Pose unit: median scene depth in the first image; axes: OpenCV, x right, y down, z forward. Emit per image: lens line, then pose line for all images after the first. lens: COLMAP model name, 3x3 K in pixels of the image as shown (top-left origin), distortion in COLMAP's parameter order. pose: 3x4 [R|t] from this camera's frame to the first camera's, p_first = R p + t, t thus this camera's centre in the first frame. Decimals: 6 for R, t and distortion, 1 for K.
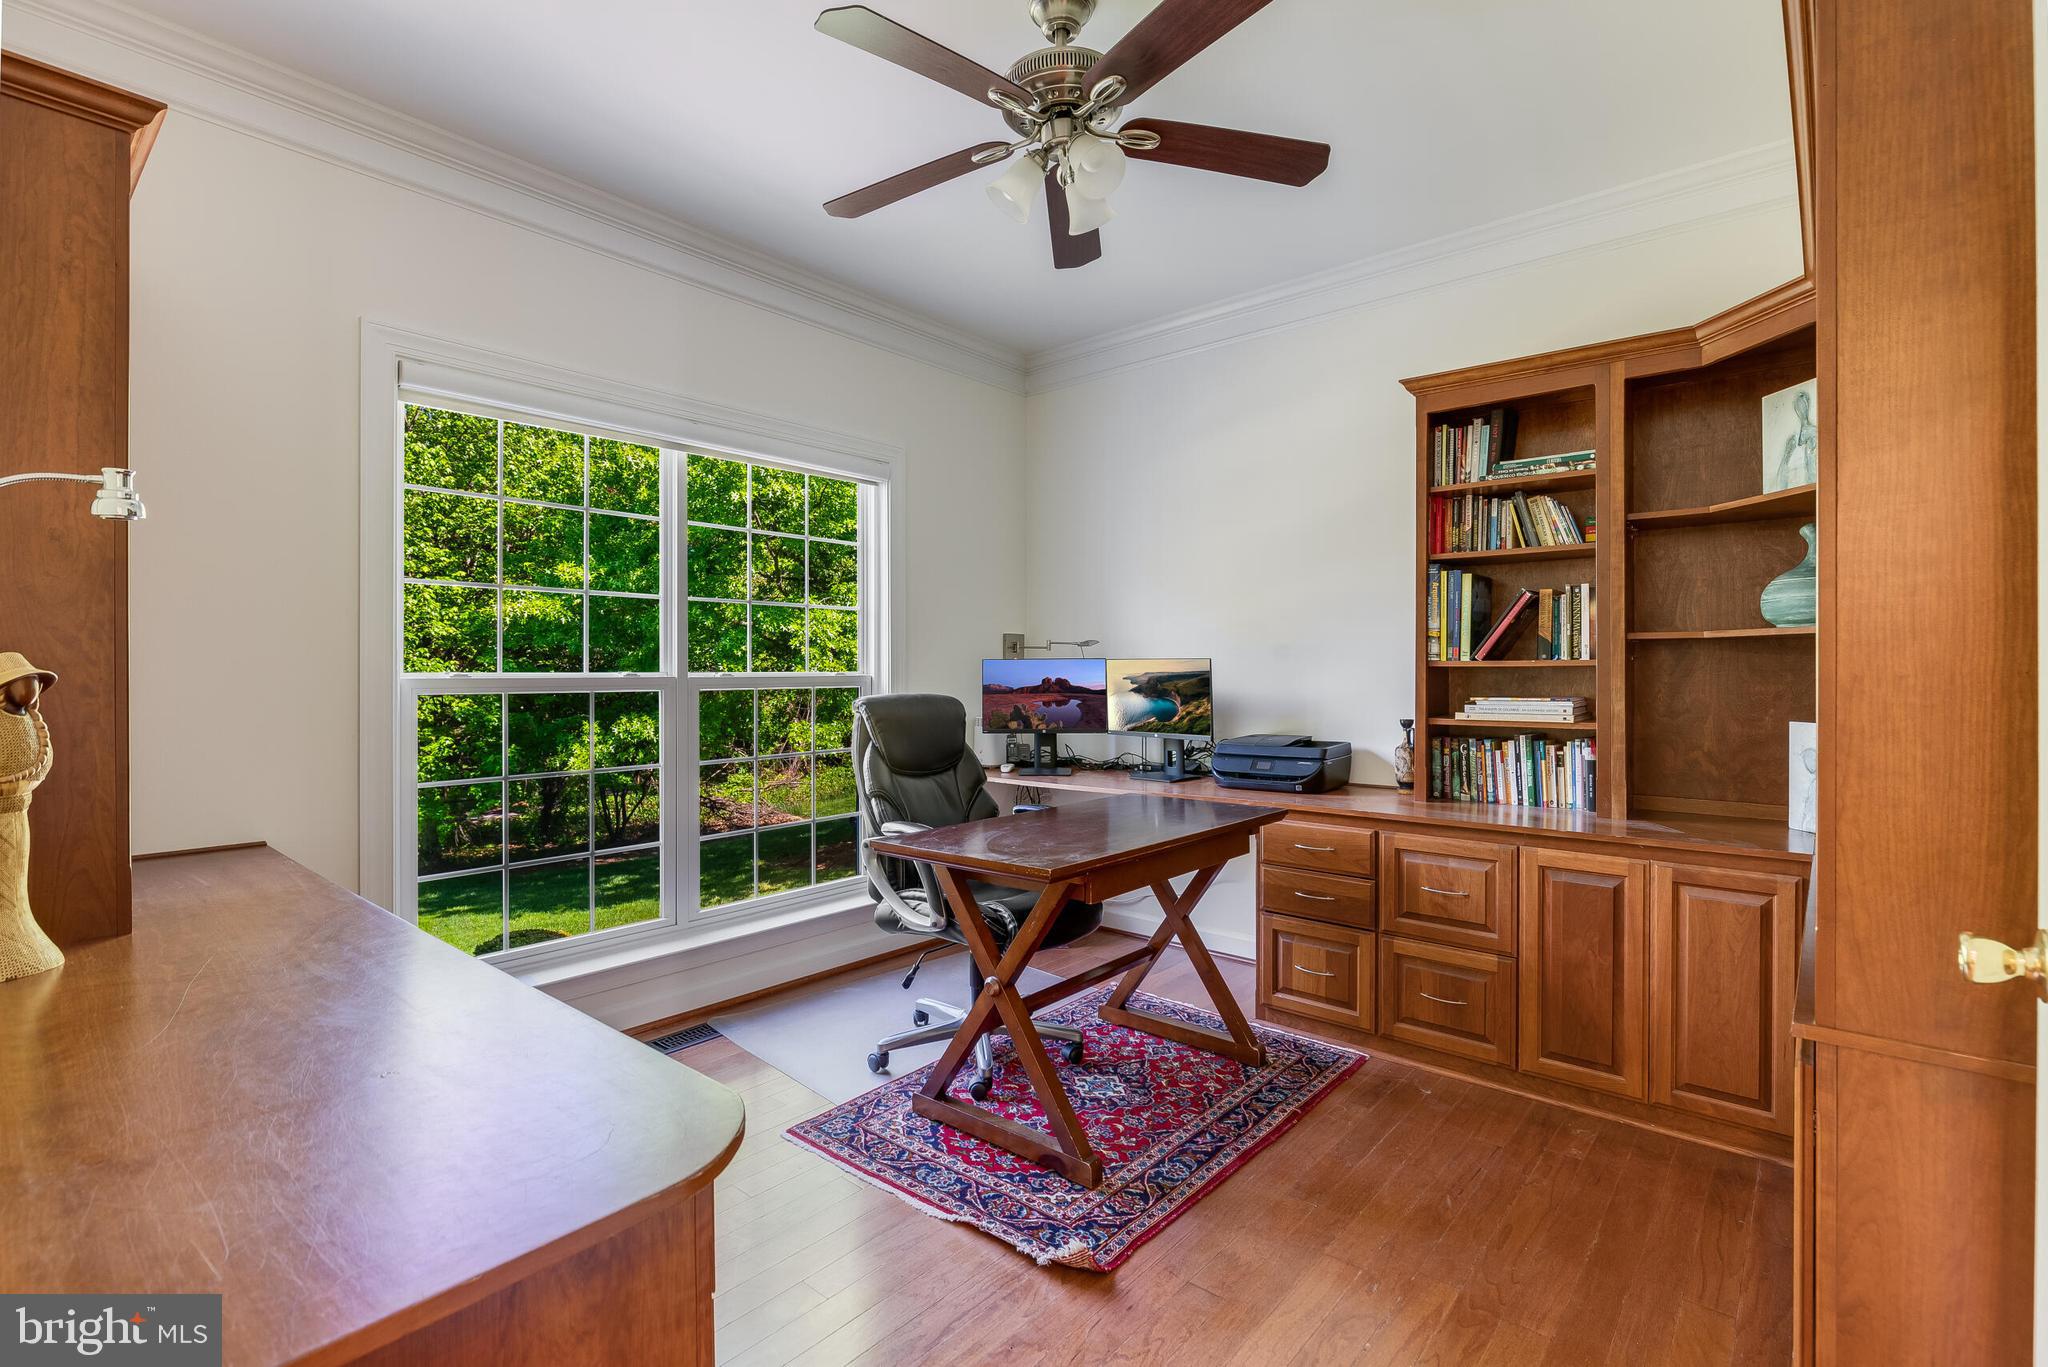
lens RADIAL K [[933.6, 0, 1015.5], [0, 933.6, 677.3], [0, 0, 1]] dist [0.017107, -0.001895]
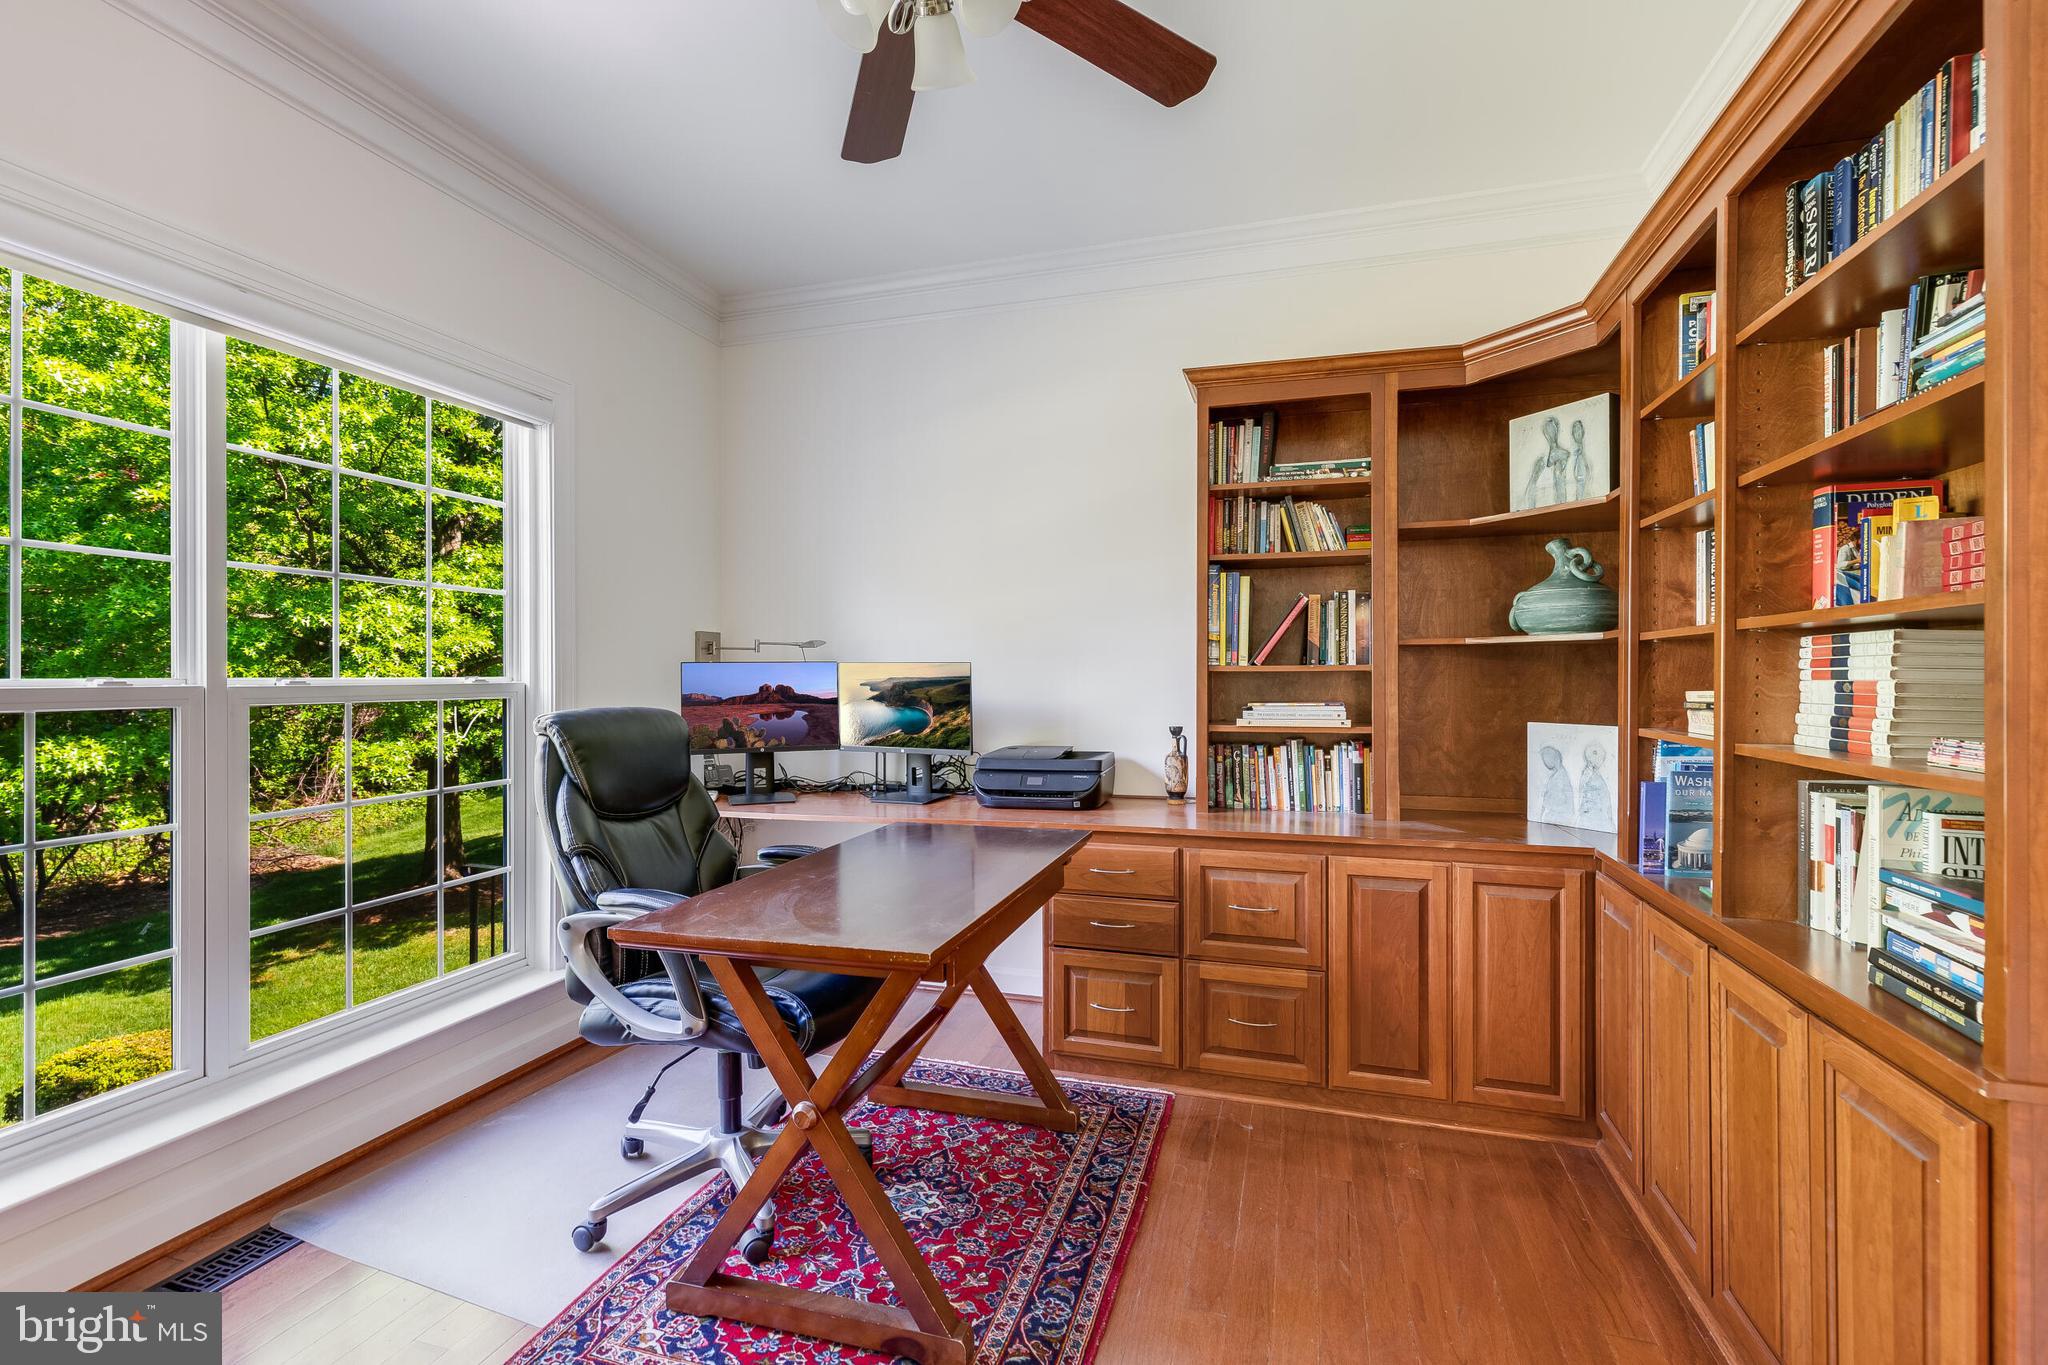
lens RADIAL K [[933.6, 0, 1026.7], [0, 933.6, 680.2], [0, 0, 1]] dist [0.017107, -0.001895]
pose [[0.915861, -0.002550, 0.401488, -0.126066], [0.003848, 0.999990, -0.002426, -0.000779], [-0.401477, 0.003767, 0.915861, 0.217506]]
